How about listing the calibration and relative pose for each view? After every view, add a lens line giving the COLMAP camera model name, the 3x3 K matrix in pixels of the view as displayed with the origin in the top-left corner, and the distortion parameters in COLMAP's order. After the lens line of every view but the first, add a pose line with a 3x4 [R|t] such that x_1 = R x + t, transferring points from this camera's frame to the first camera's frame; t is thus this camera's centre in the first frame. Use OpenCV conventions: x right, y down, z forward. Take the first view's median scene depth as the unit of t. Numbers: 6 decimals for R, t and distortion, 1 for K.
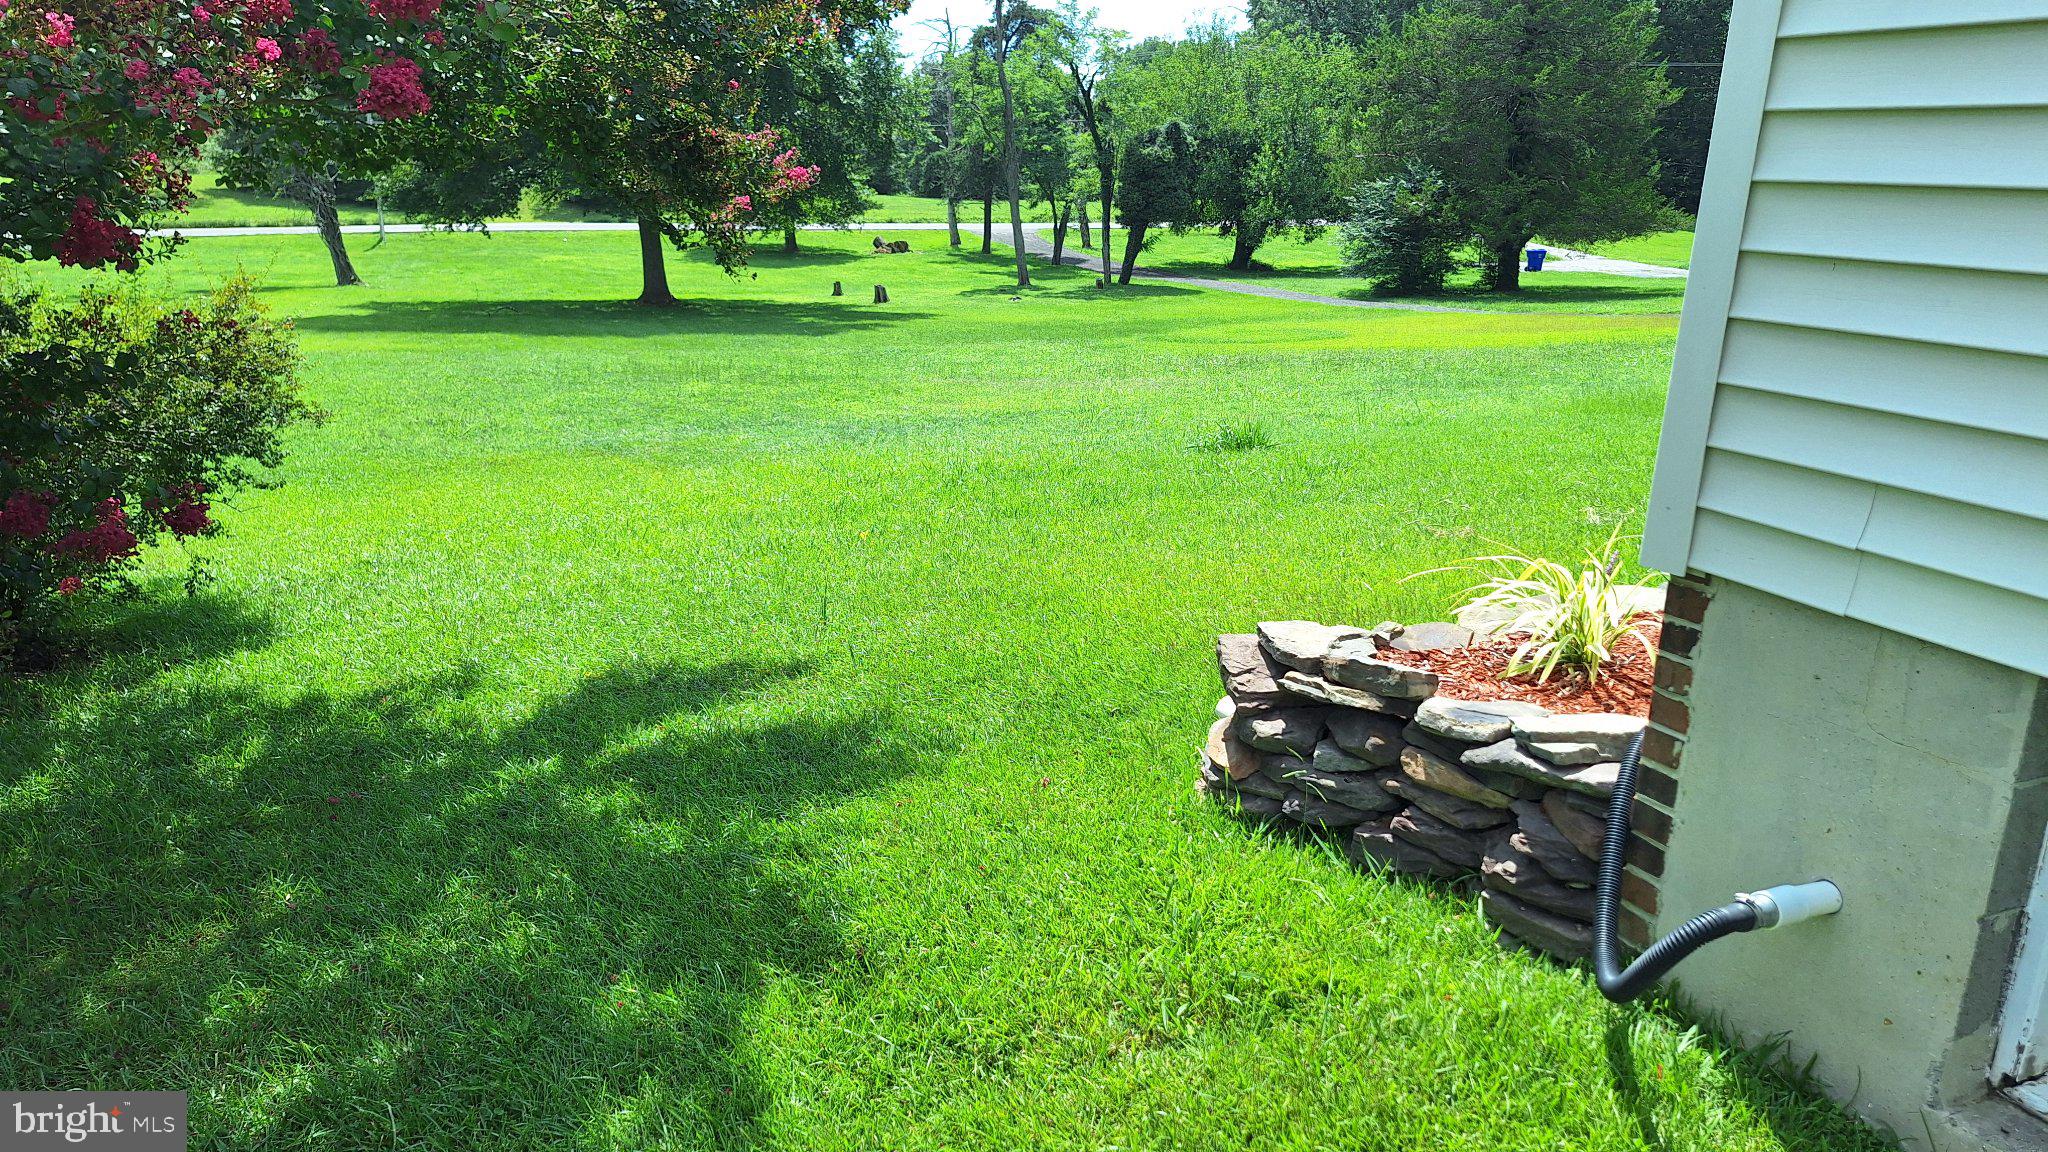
lens RADIAL K [[1393.0, 0, 1028.4], [0, 1393.0, 581.4], [0, 0, 1]] dist [0.077045, 0.000127]
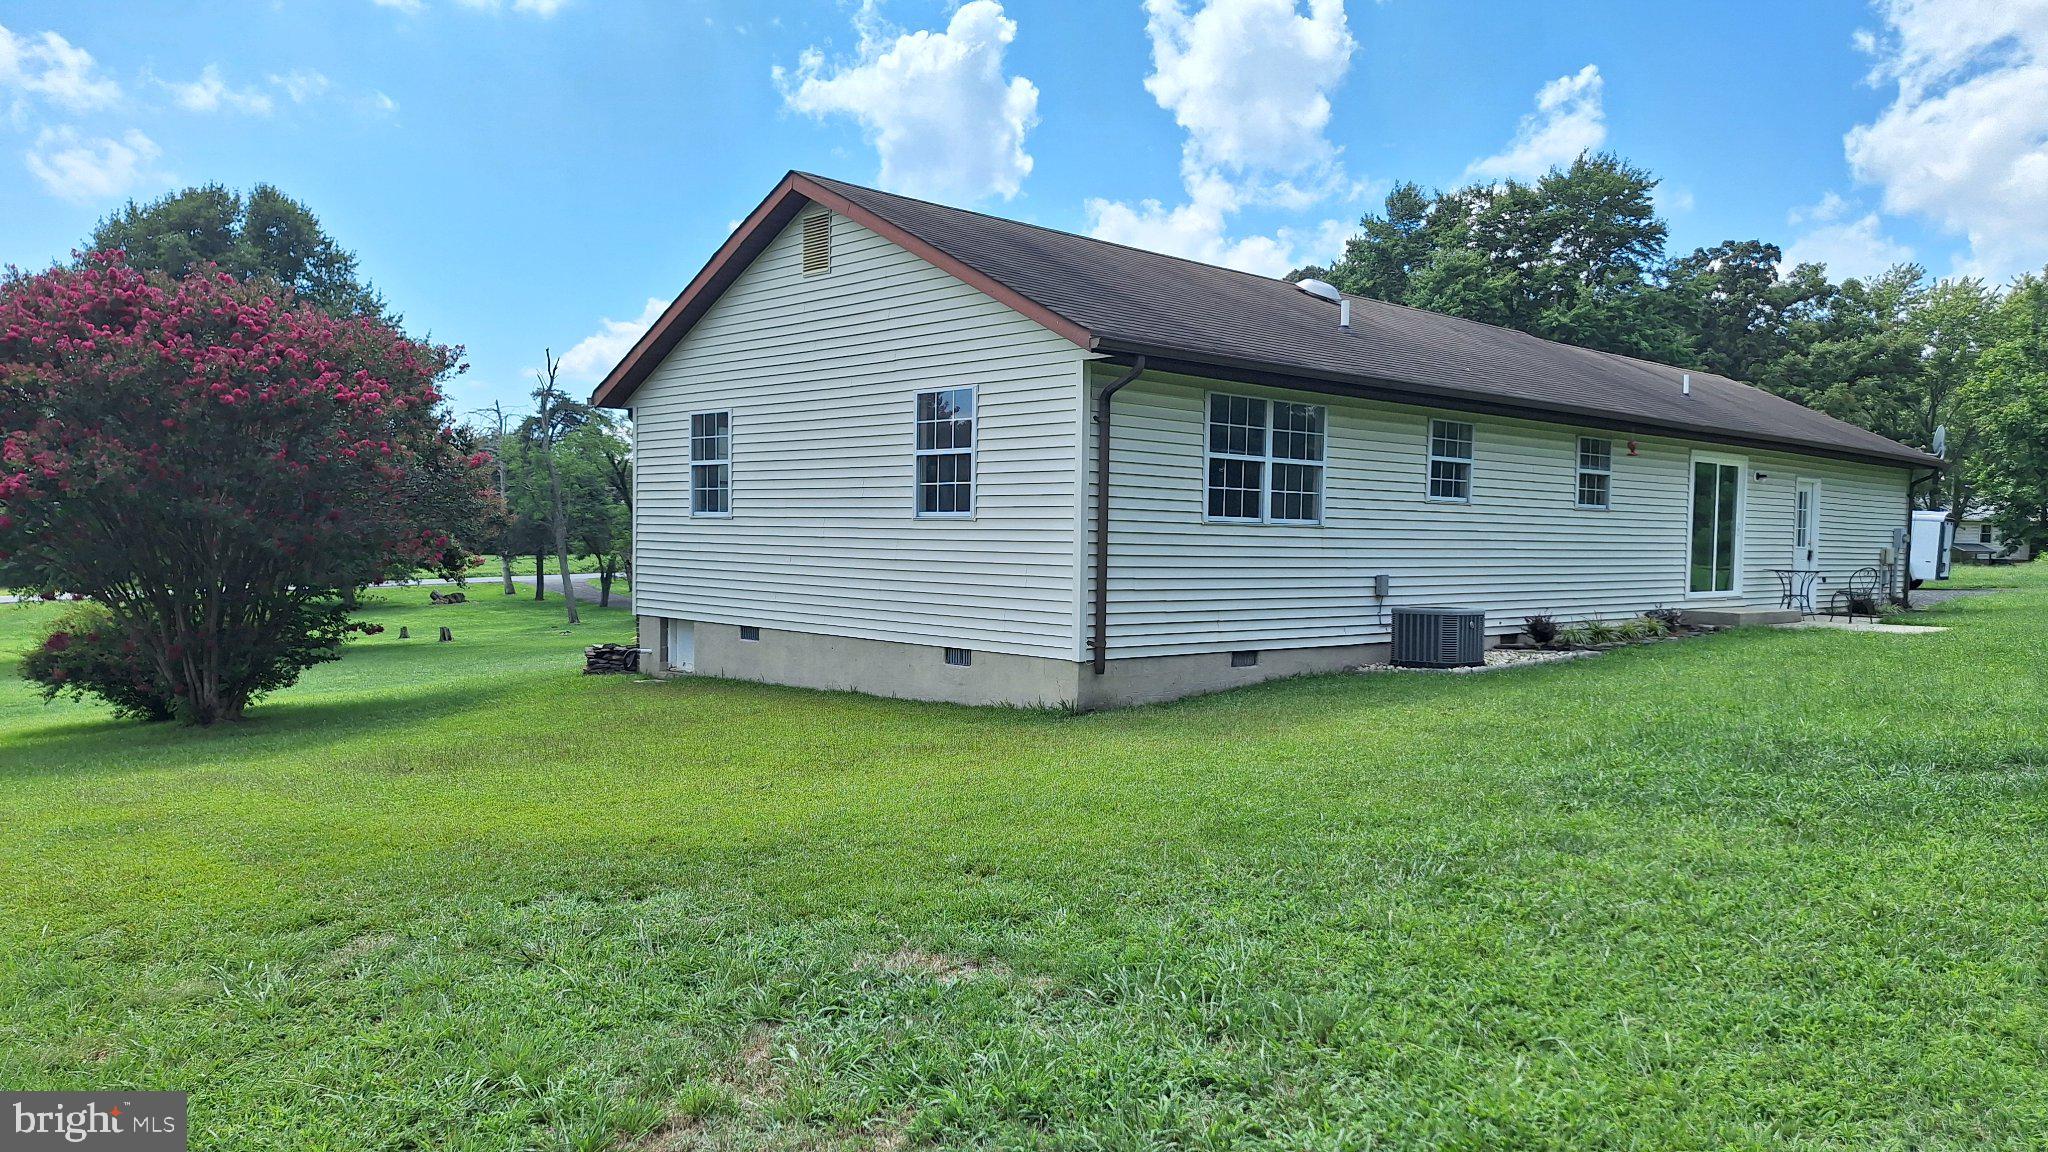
lens RADIAL K [[1393.0, 0, 1030.9], [0, 1393.0, 573.3], [0, 0, 1]] dist [0.077045, 0.000127]
pose [[0.952714, -0.035193, 0.301823, 0.006715], [0.107511, 0.968063, -0.226483, 0.051259], [-0.284213, 0.248223, 0.926071, -0.197758]]
